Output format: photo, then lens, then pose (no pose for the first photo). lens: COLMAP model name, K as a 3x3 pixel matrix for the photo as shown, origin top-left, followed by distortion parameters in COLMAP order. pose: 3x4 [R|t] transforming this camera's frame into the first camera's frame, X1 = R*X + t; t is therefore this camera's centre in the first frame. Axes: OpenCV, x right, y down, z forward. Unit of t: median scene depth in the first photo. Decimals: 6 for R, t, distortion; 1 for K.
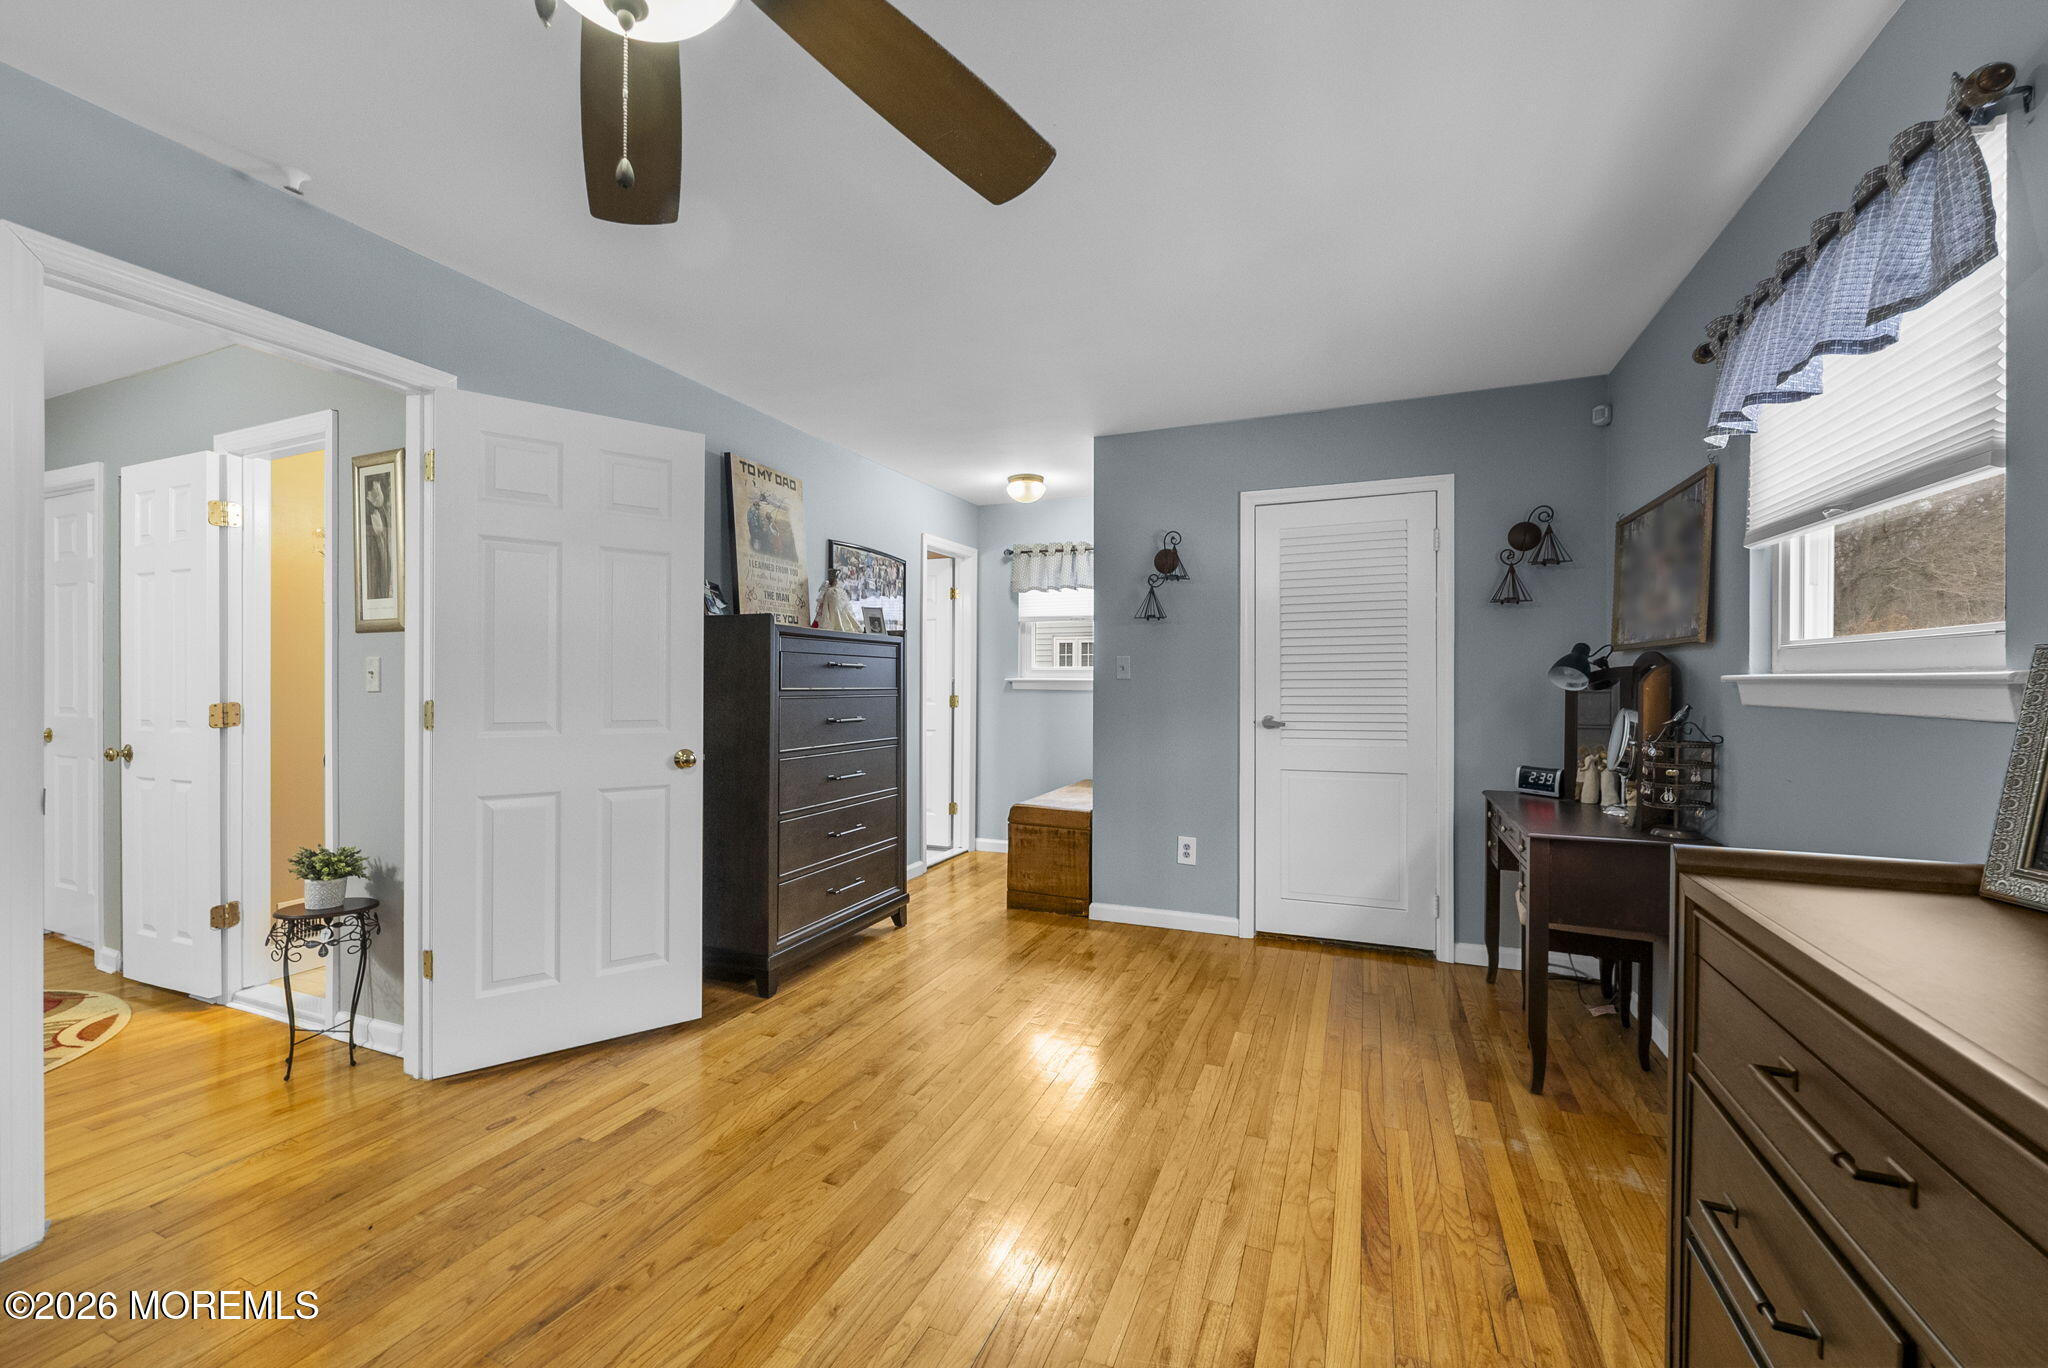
lens RADIAL K [[811.3, 0, 1020.2], [0, 811.3, 686.1], [0, 0, 1]] dist [0.002075, 0.000176]
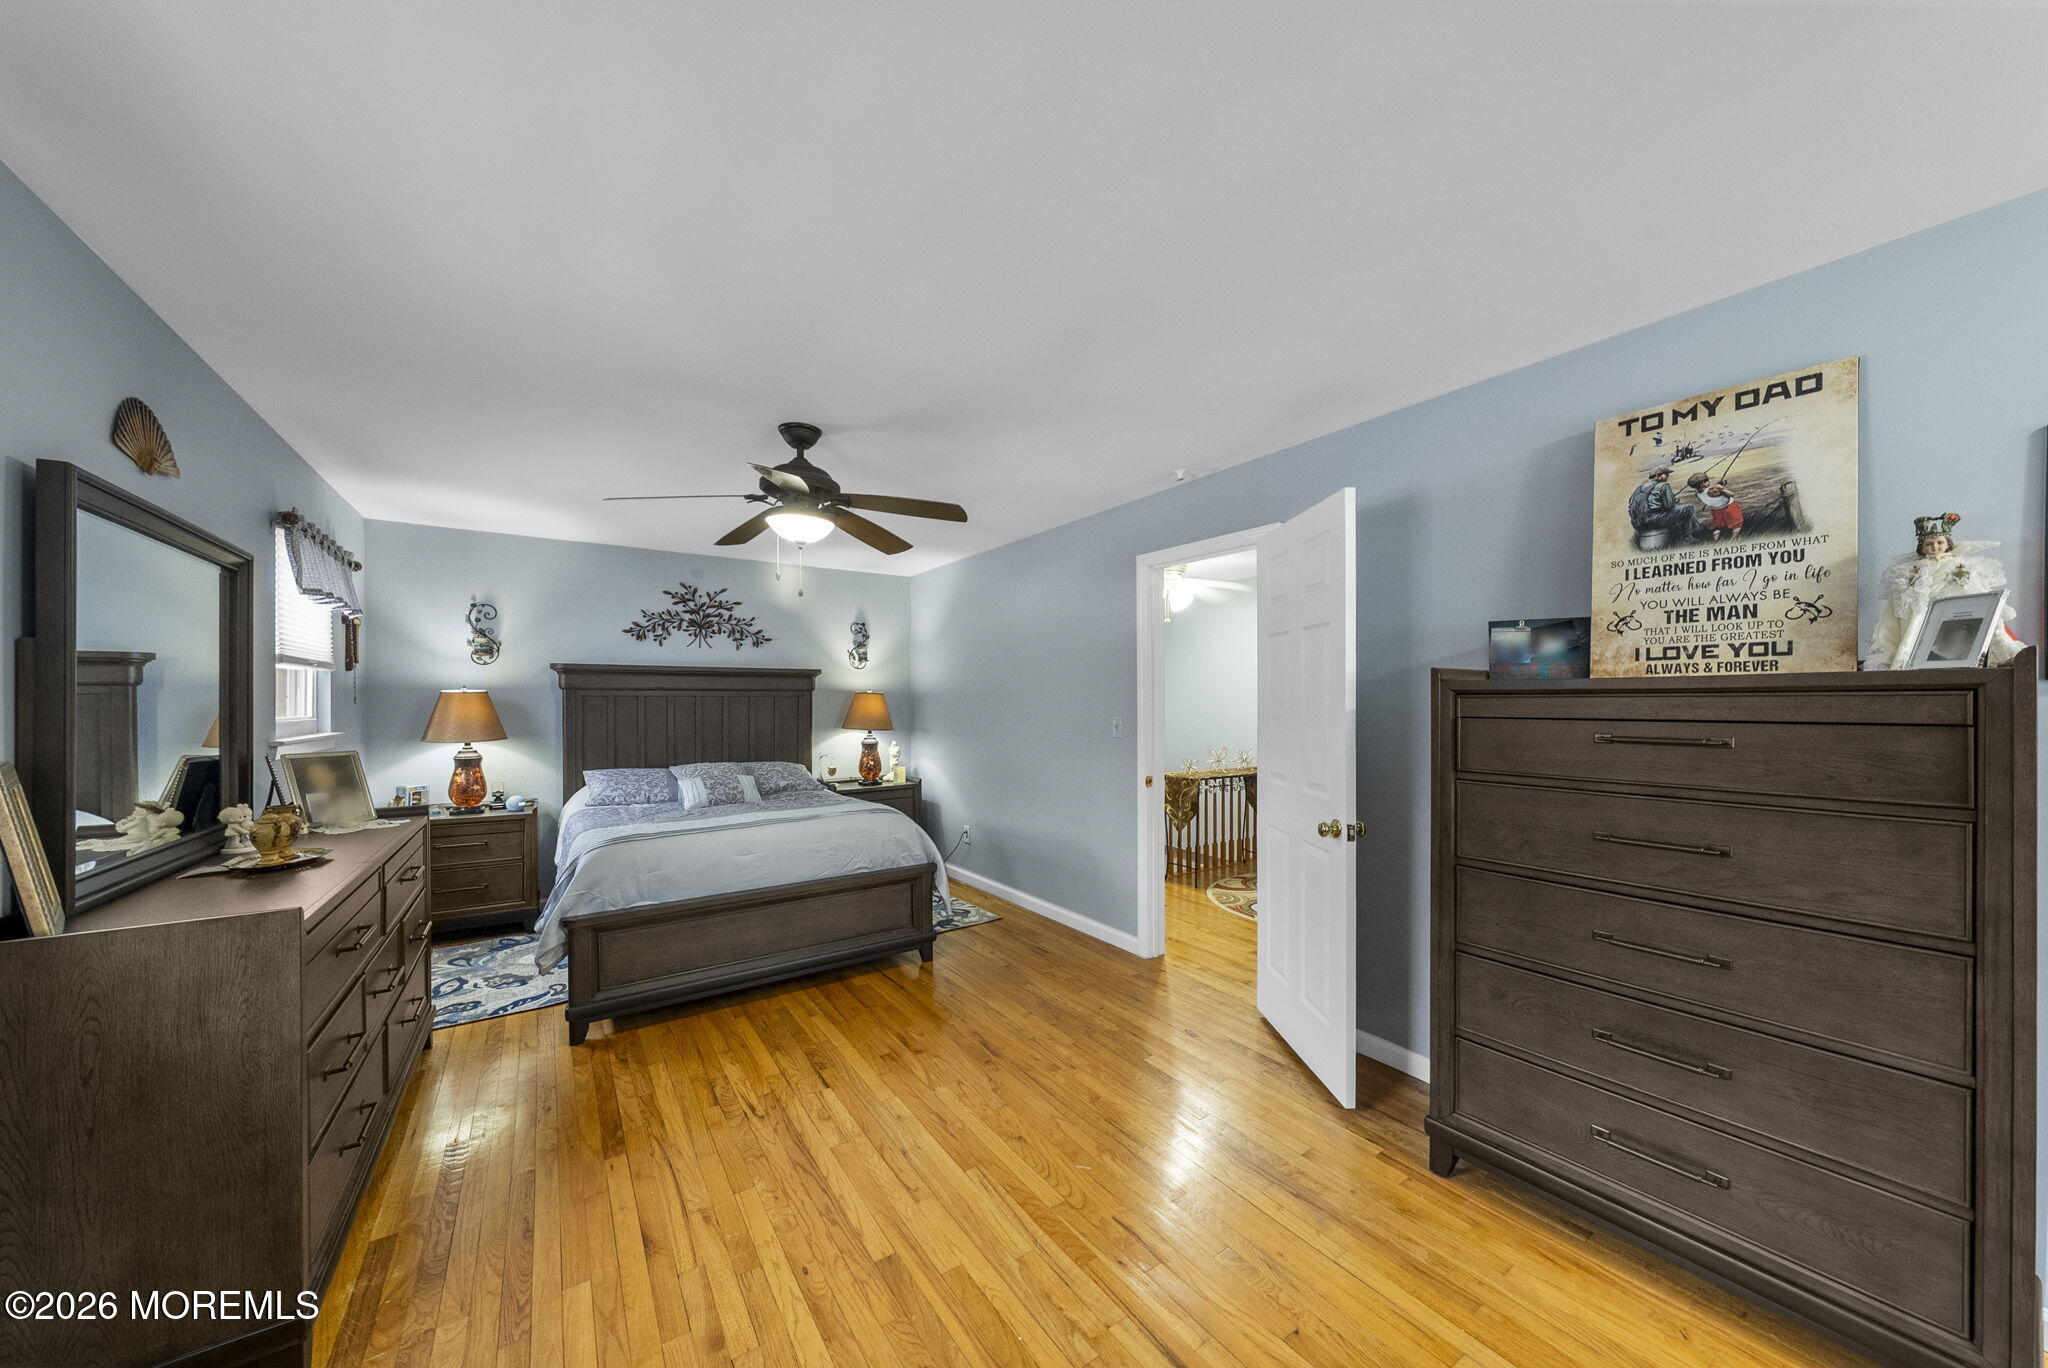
lens RADIAL K [[683.8, 0, 1017.6], [0, 683.8, 701.5], [0, 0, 1]] dist [-0.001019, -0.000054]
pose [[-0.532861, -0.008667, -0.846158, 0.380742], [-0.006641, 0.999960, -0.006060, -0.043466], [0.846177, 0.002390, -0.532897, 0.869885]]
